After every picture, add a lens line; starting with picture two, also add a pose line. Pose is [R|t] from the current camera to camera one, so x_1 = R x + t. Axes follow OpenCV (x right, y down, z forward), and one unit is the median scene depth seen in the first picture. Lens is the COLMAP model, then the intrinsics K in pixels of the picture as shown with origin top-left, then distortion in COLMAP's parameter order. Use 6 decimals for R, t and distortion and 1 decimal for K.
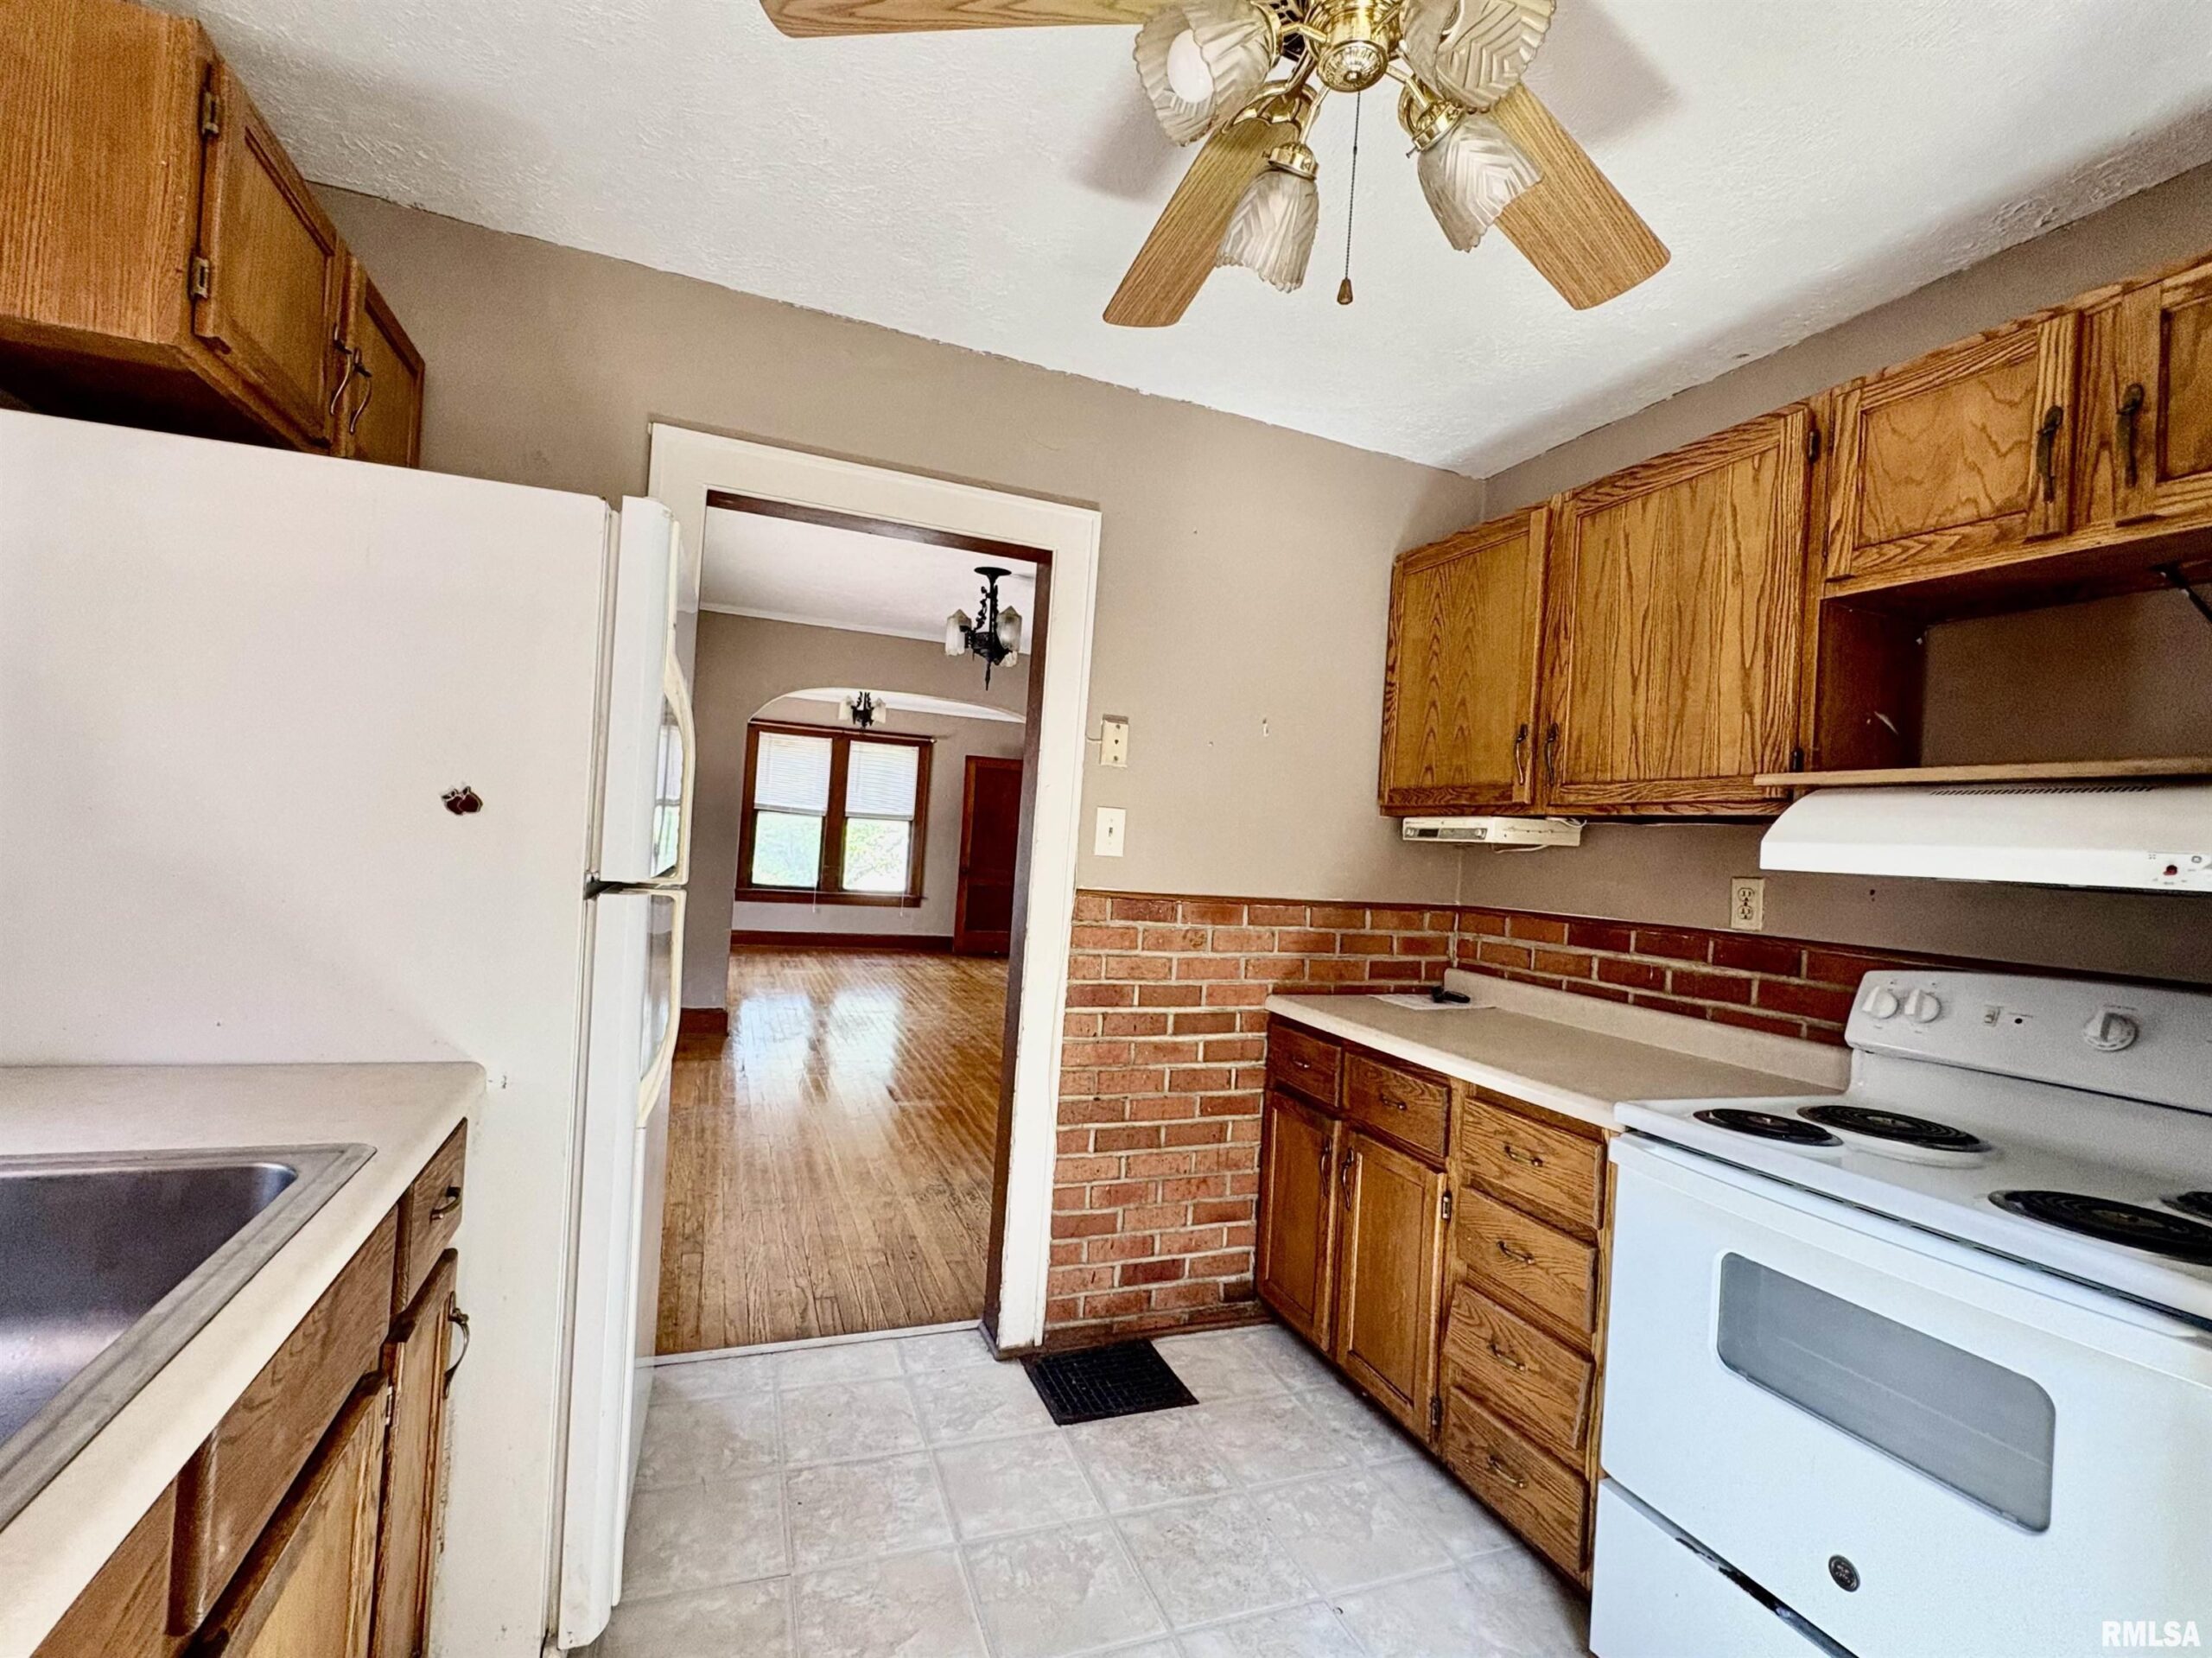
lens RADIAL K [[996.6, 0, 1106.0], [0, 996.6, 828.4], [0, 0, 1]] dist [-0.000509, 0.000668]
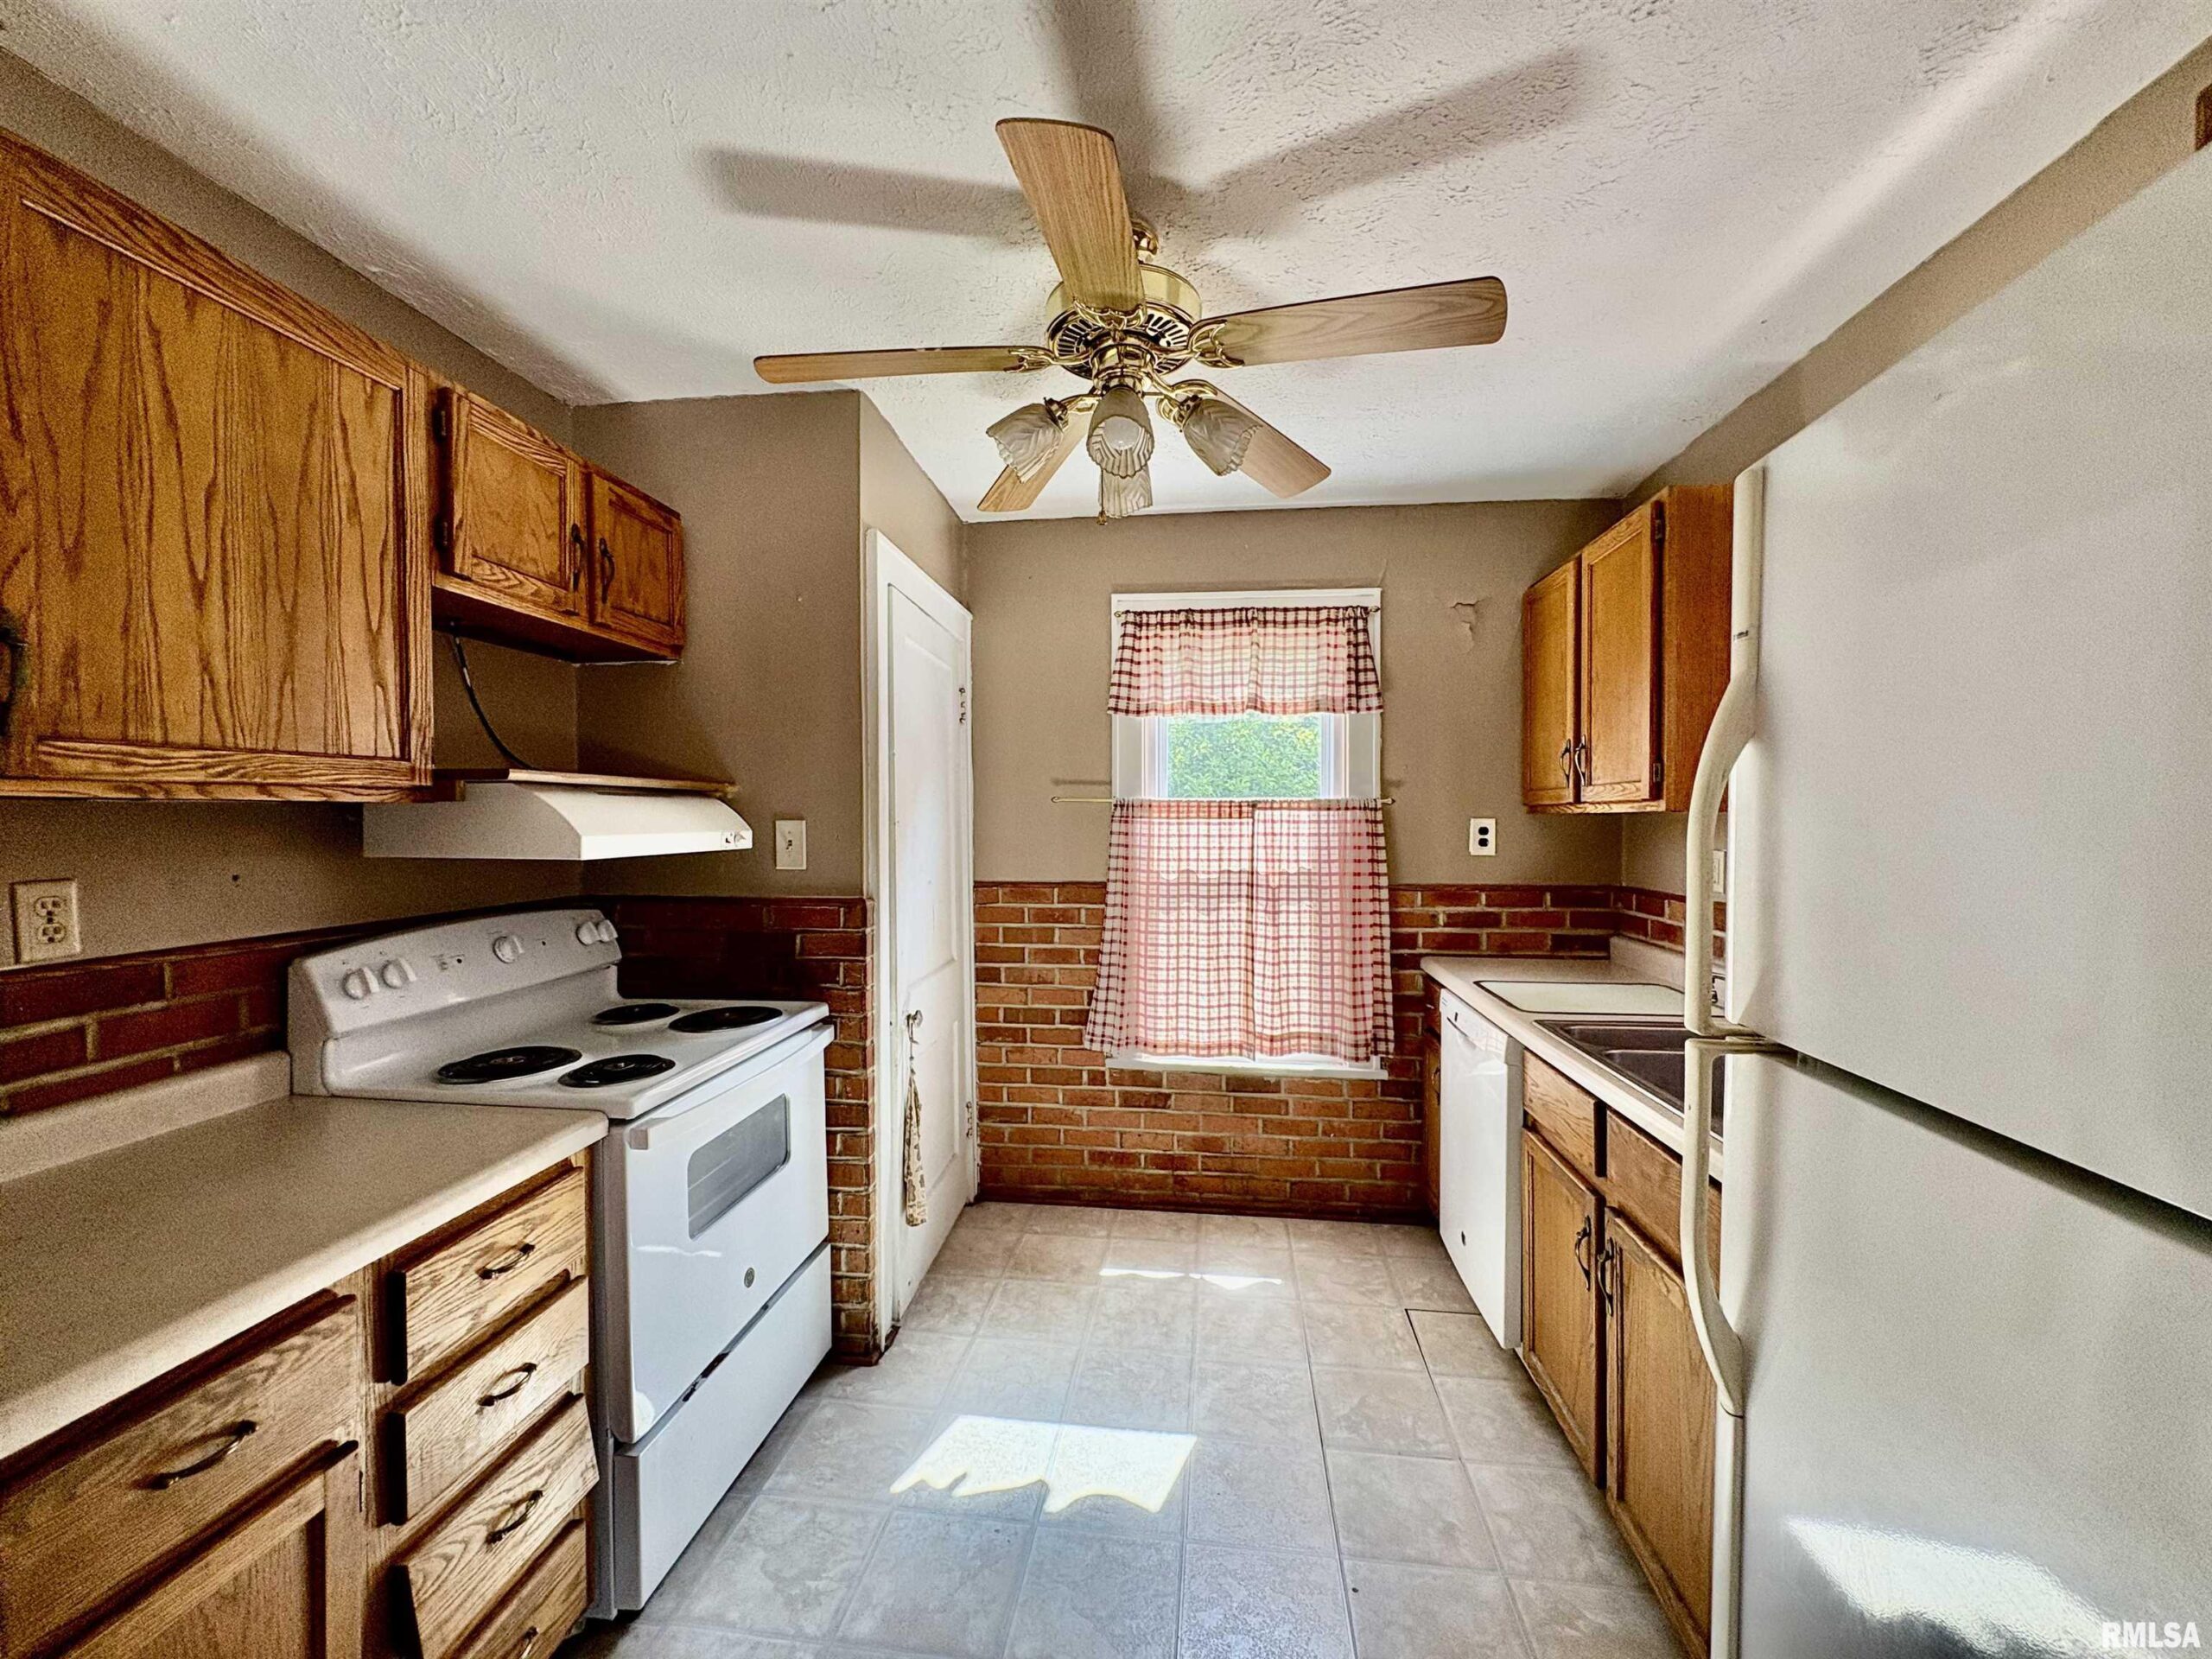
lens RADIAL K [[882.0, 0, 1106.0], [0, 882.0, 829.5], [0, 0, 1]] dist [0.001442, 0.000248]
pose [[-0.875867, -0.072069, 0.477140, -0.205157], [-0.062800, 0.997399, 0.035372, -0.040727], [-0.478448, 0.001017, -0.878115, 0.973702]]
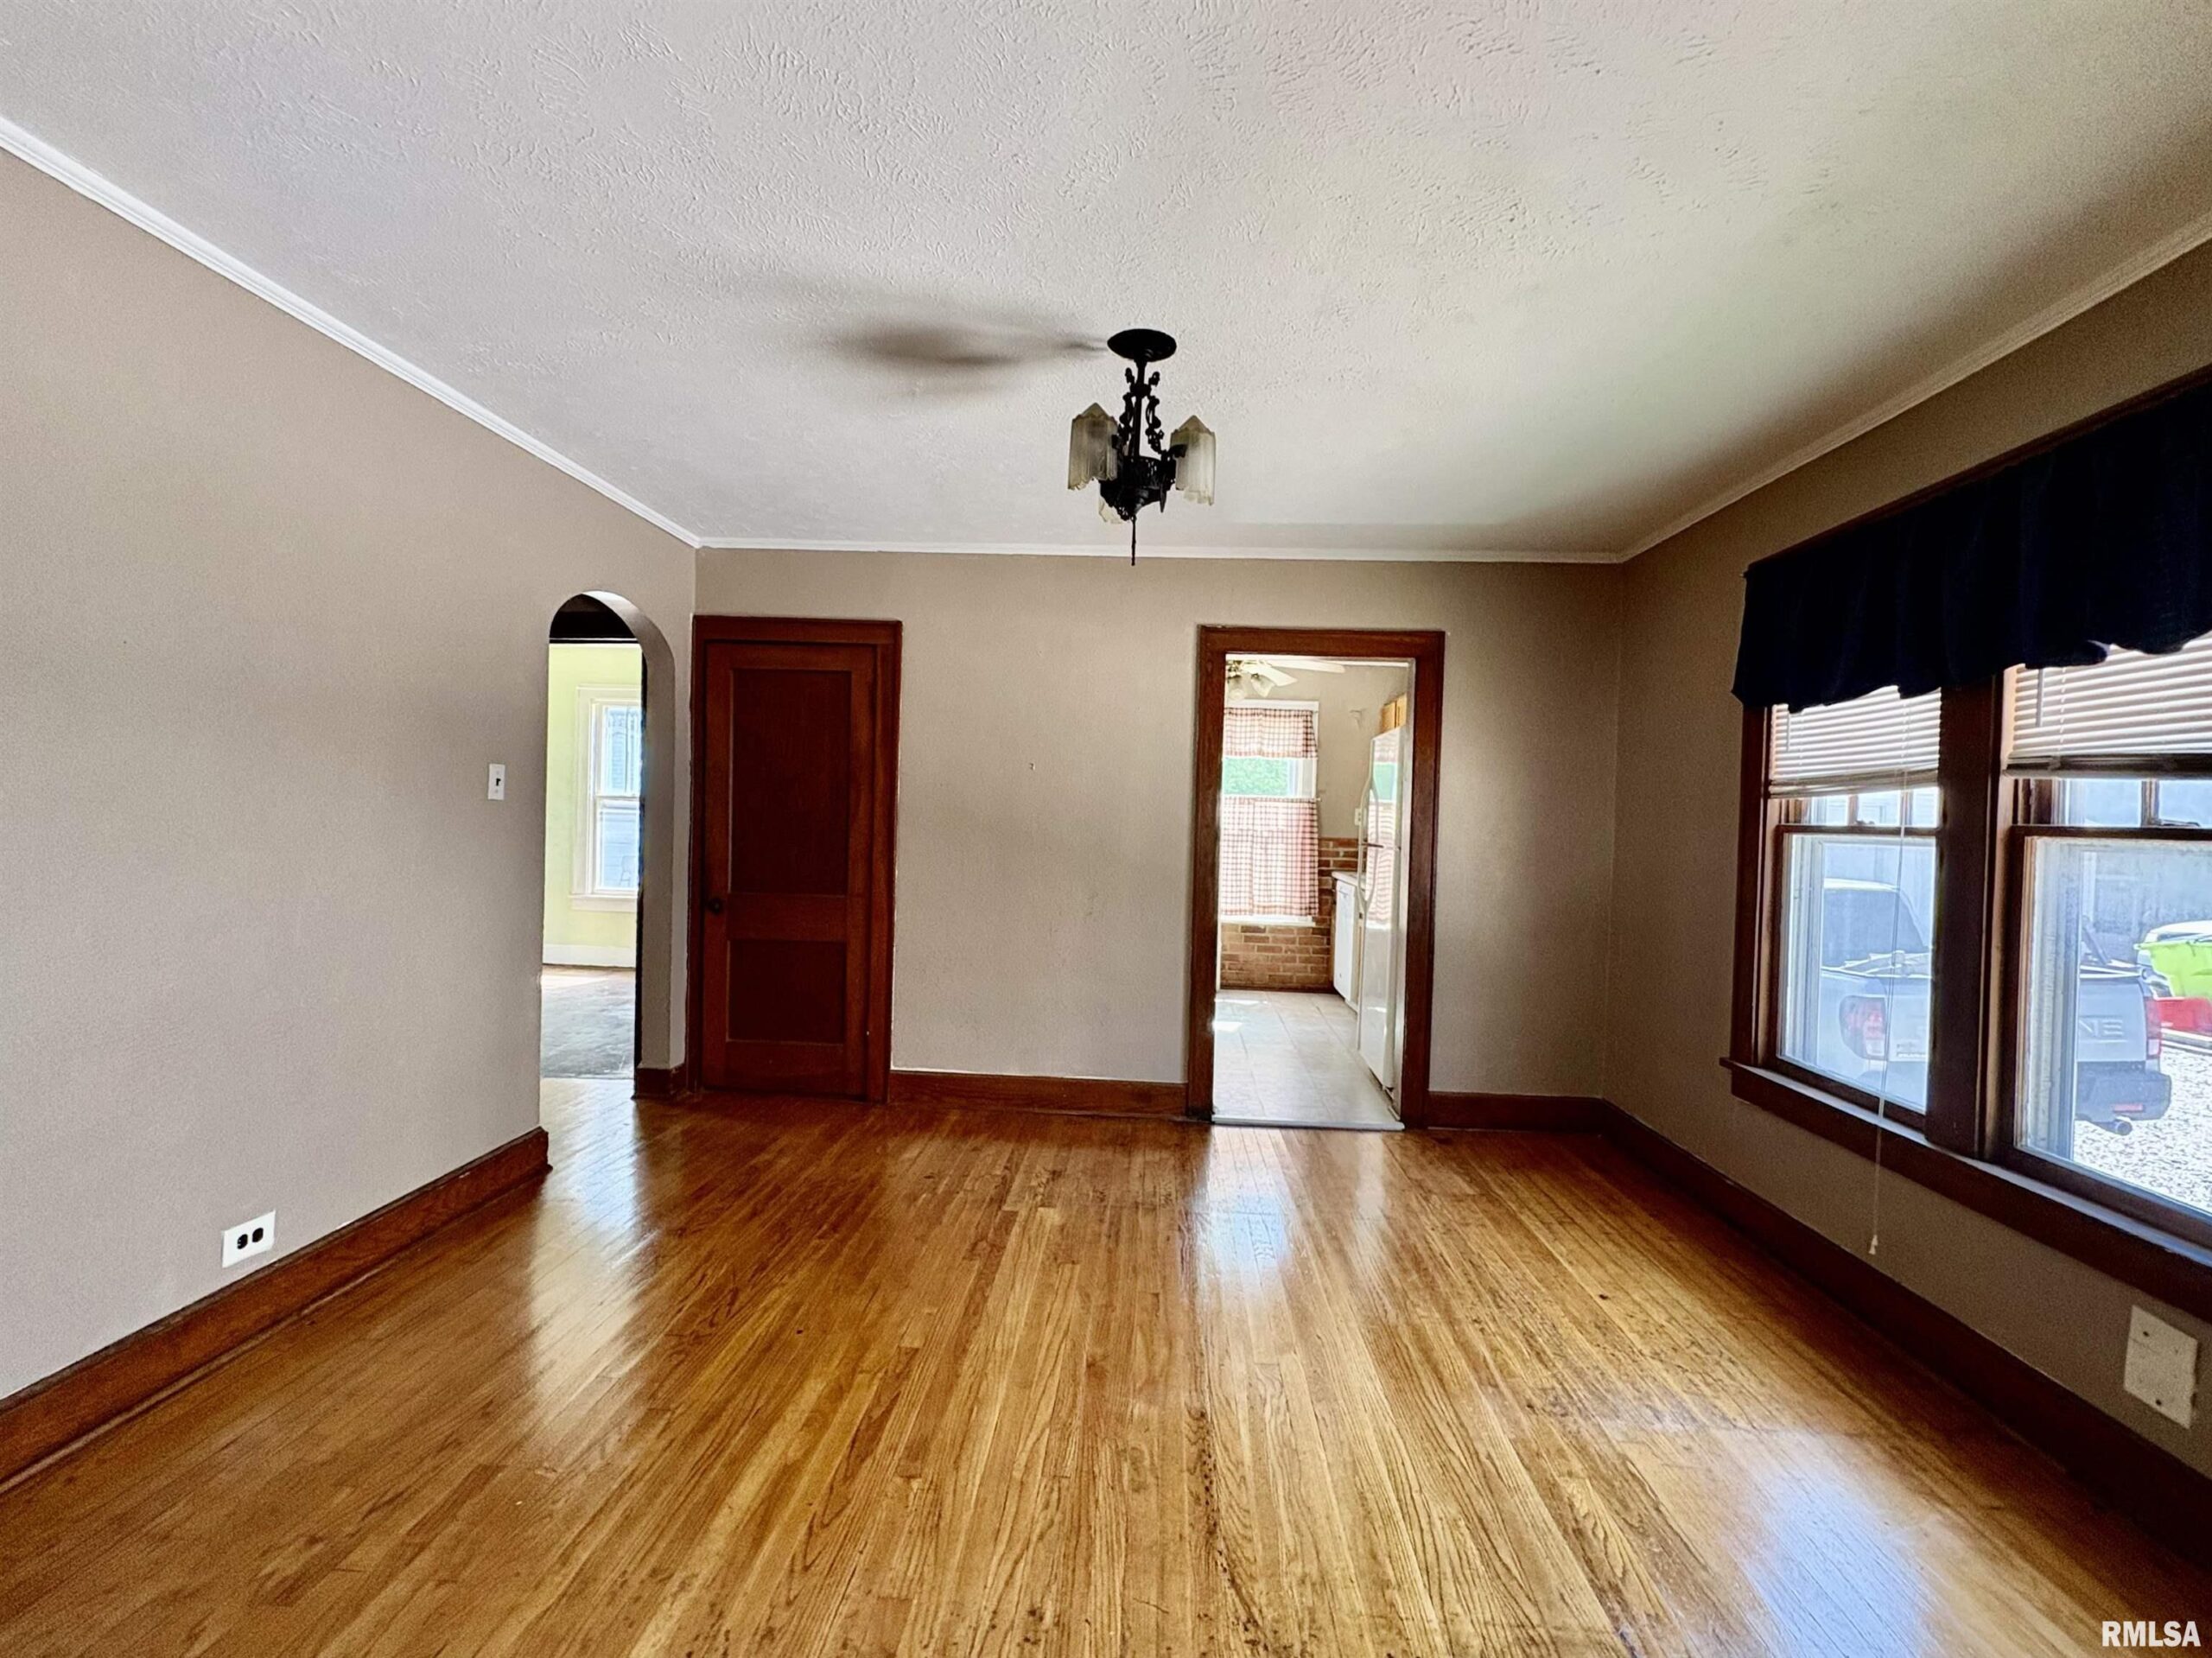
lens RADIAL K [[974.5, 0, 1106.0], [0, 974.5, 829.0], [0, 0, 1]] dist [0.002087, -0.000427]
pose [[-0.903386, -0.102474, 0.416405, -0.589592], [-0.096233, 0.994707, 0.036013, -0.018889], [-0.417891, -0.007538, -0.908466, 2.554242]]
